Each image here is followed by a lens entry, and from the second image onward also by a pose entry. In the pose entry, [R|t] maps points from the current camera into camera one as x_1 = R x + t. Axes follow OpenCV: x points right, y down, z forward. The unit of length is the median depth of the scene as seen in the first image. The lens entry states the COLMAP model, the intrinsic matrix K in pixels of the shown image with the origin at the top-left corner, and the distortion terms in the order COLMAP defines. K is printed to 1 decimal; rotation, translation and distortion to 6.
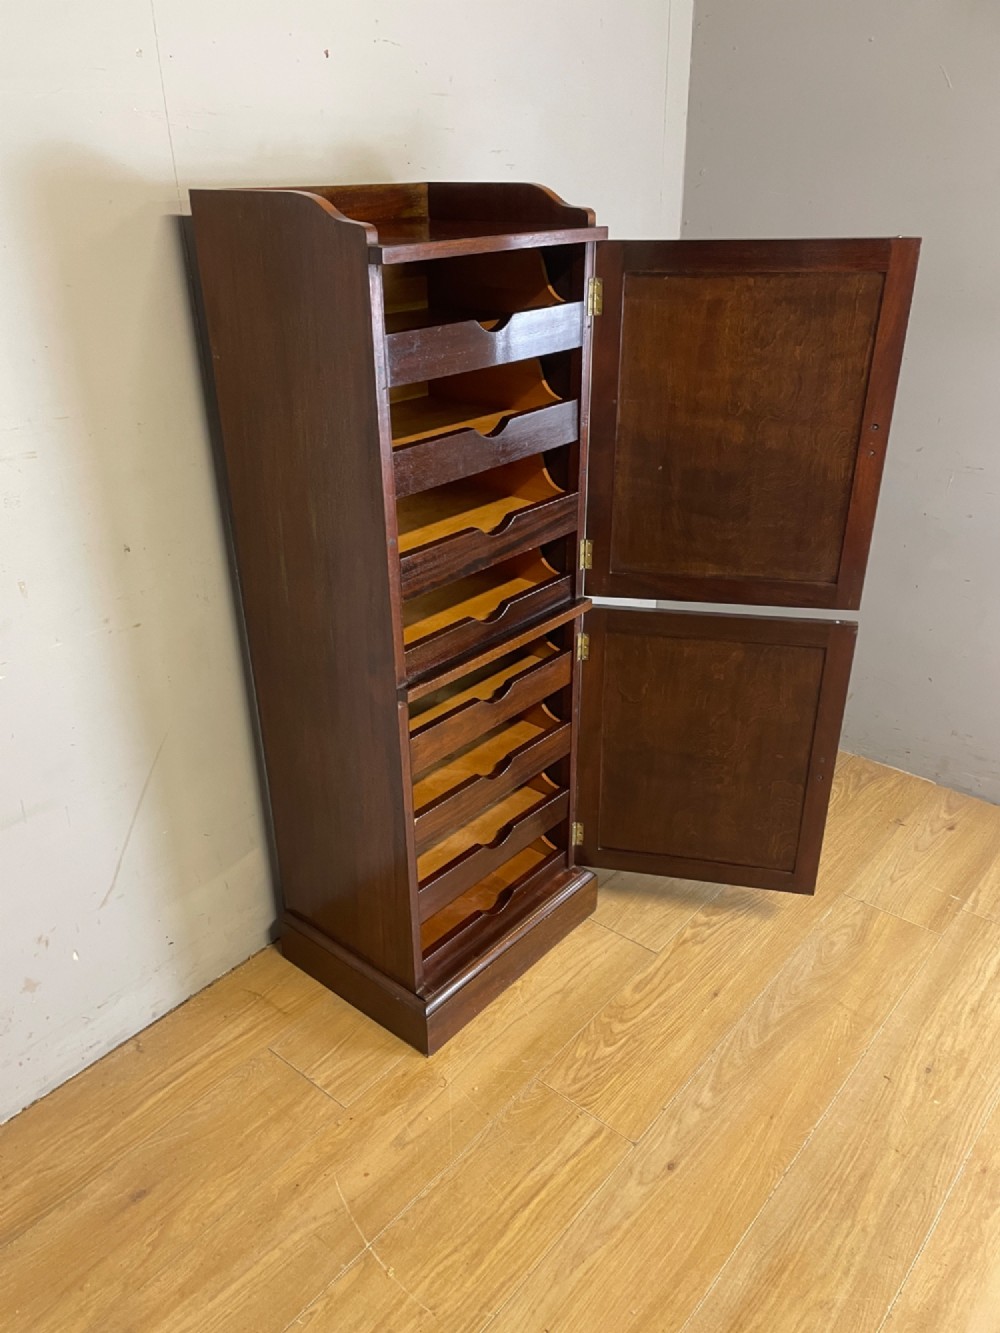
lens RADIAL K [[1022.4, 0, 497.8], [0, 1022.4, 674.5], [0, 0, 1]] dist [0.096472, -0.128516]
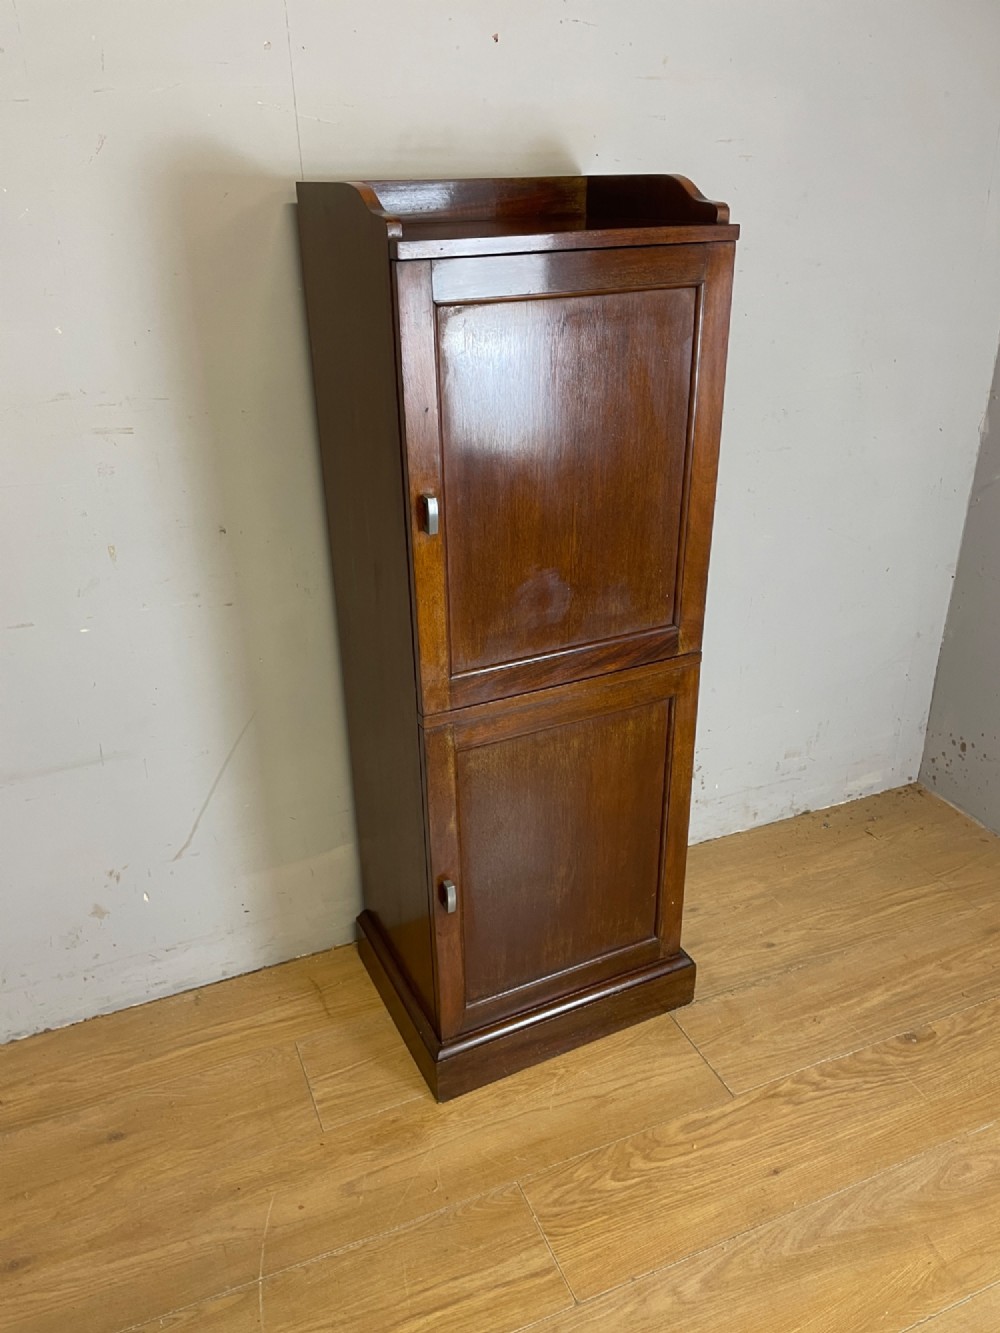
lens RADIAL K [[1022.4, 0, 488.5], [0, 1022.4, 672.9], [0, 0, 1]] dist [0.096472, -0.128516]
pose [[0.887277, 0.196663, -0.417209, 0.305931], [-0.198996, 0.979248, 0.038393, -0.067234], [0.416102, 0.048958, 0.907999, 0.163143]]
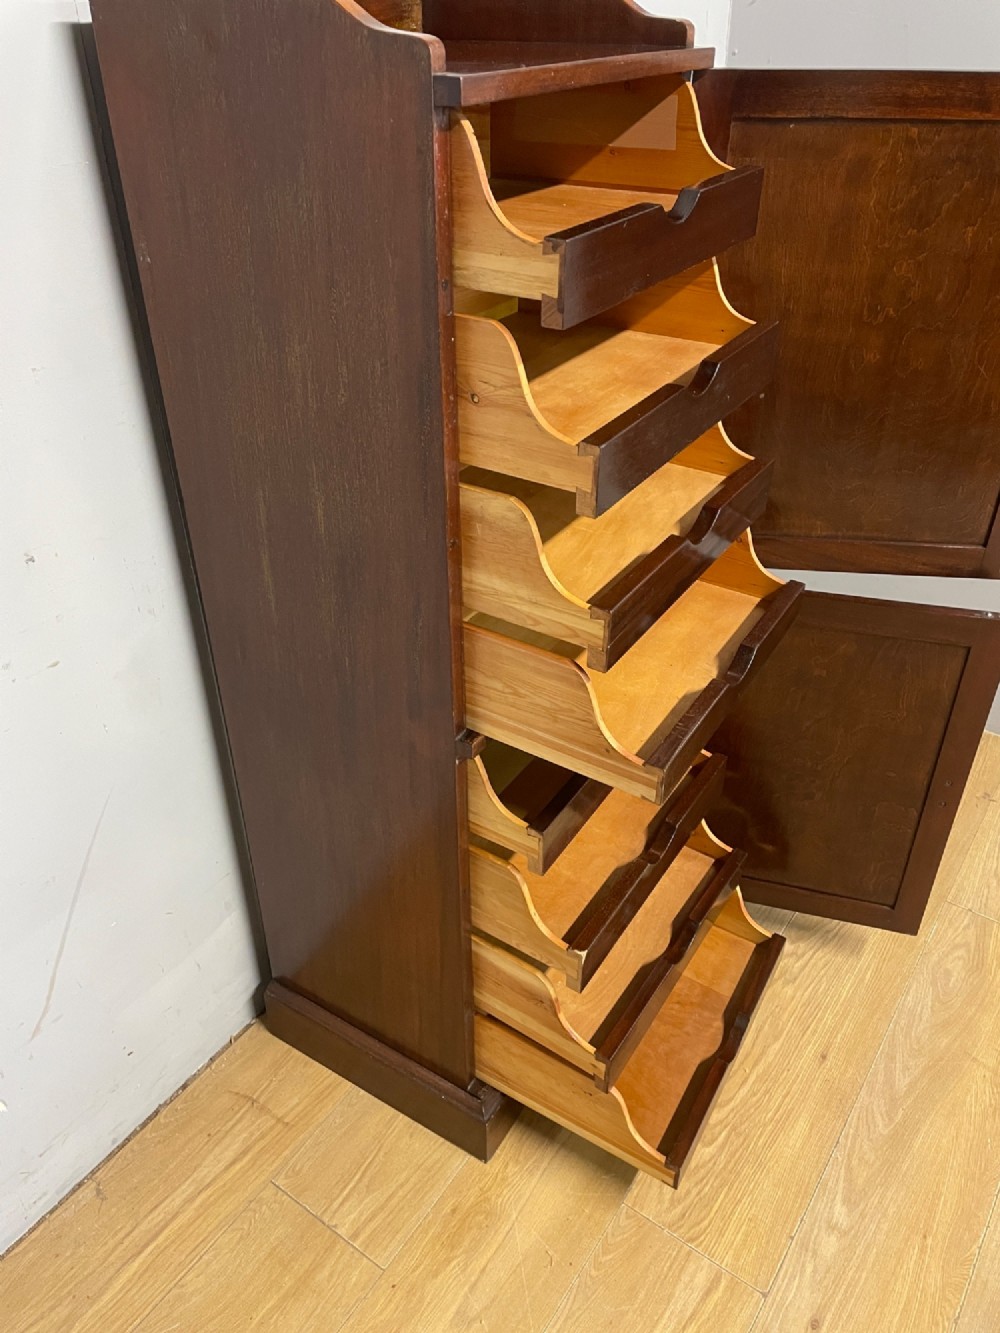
lens RADIAL K [[1022.4, 0, 500.0], [0, 1022.4, 656.0], [0, 0, 1]] dist [0.096472, -0.128516]
pose [[0.996114, -0.041379, 0.077747, -0.101735], [0.032427, 0.993059, 0.113059, -0.113402], [-0.081885, -0.110099, 0.990542, 0.280403]]
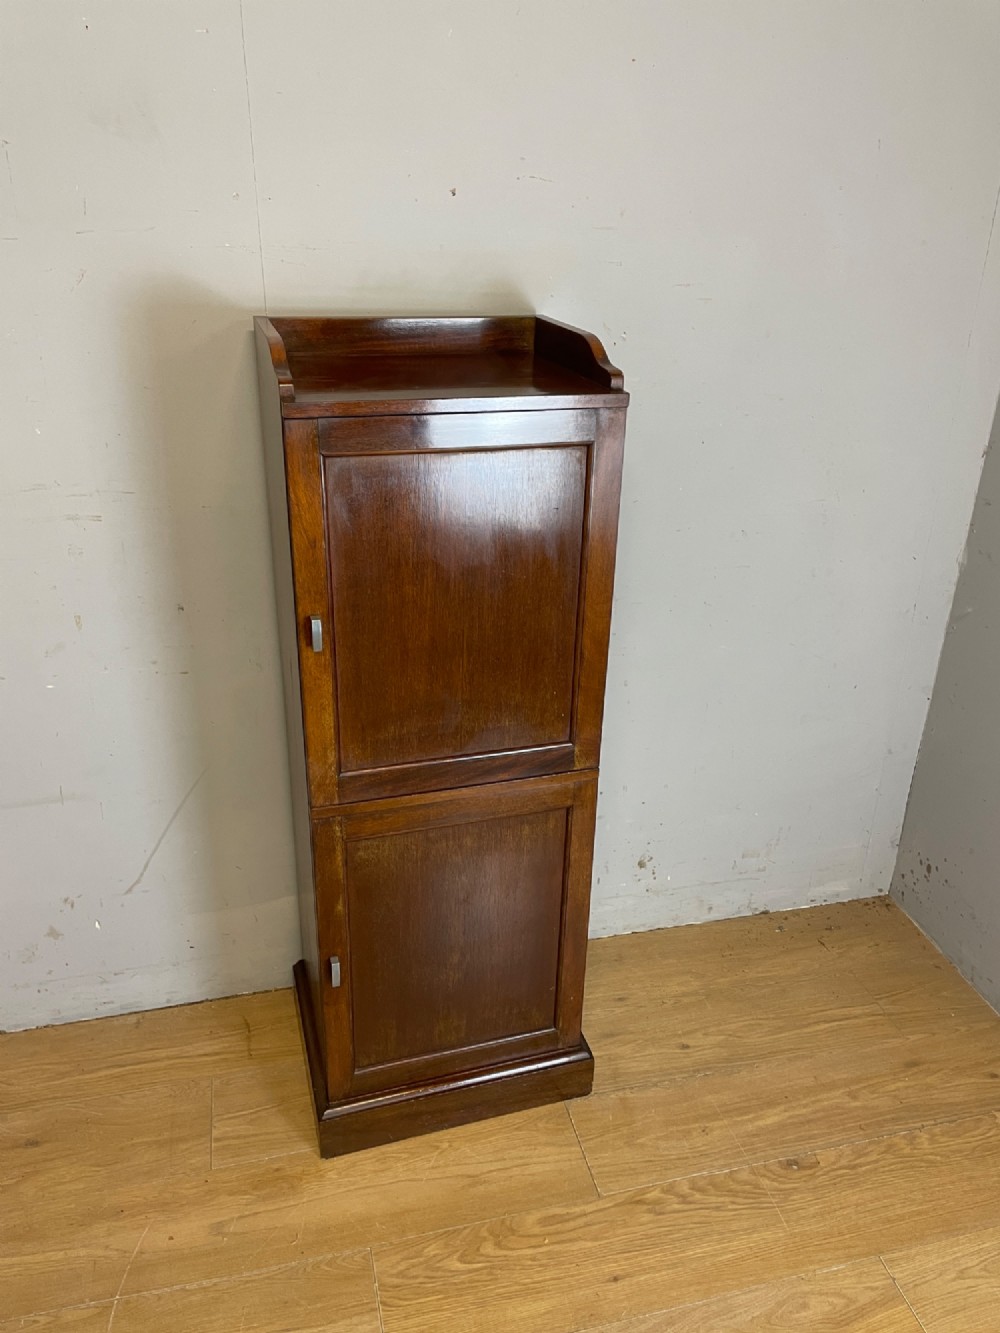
lens RADIAL K [[1022.4, 0, 501.9], [0, 1022.4, 657.9], [0, 0, 1]] dist [0.096472, -0.128516]
pose [[0.809574, 0.276352, -0.517900, 0.484552], [-0.295185, 0.954246, 0.047757, -0.206626], [0.507402, 0.114214, 0.854107, 0.193197]]
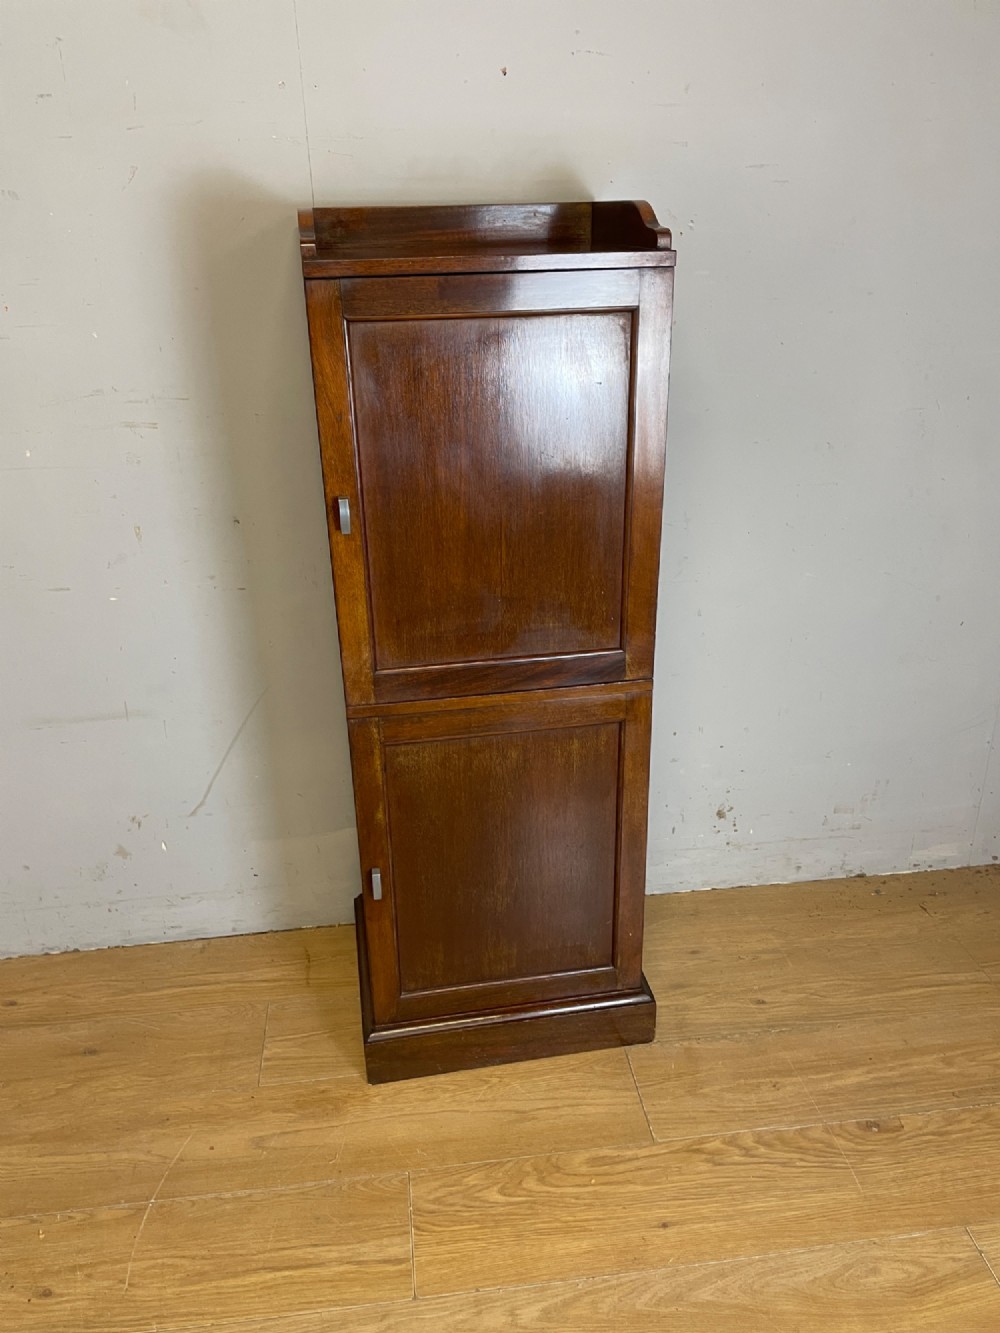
lens RADIAL K [[1022.4, 0, 490.7], [0, 1022.4, 667.0], [0, 0, 1]] dist [0.096472, -0.128516]
pose [[0.727279, 0.277774, -0.627620, 0.547390], [-0.297196, 0.951721, 0.076828, -0.125685], [0.618660, 0.130651, 0.774720, 0.285115]]
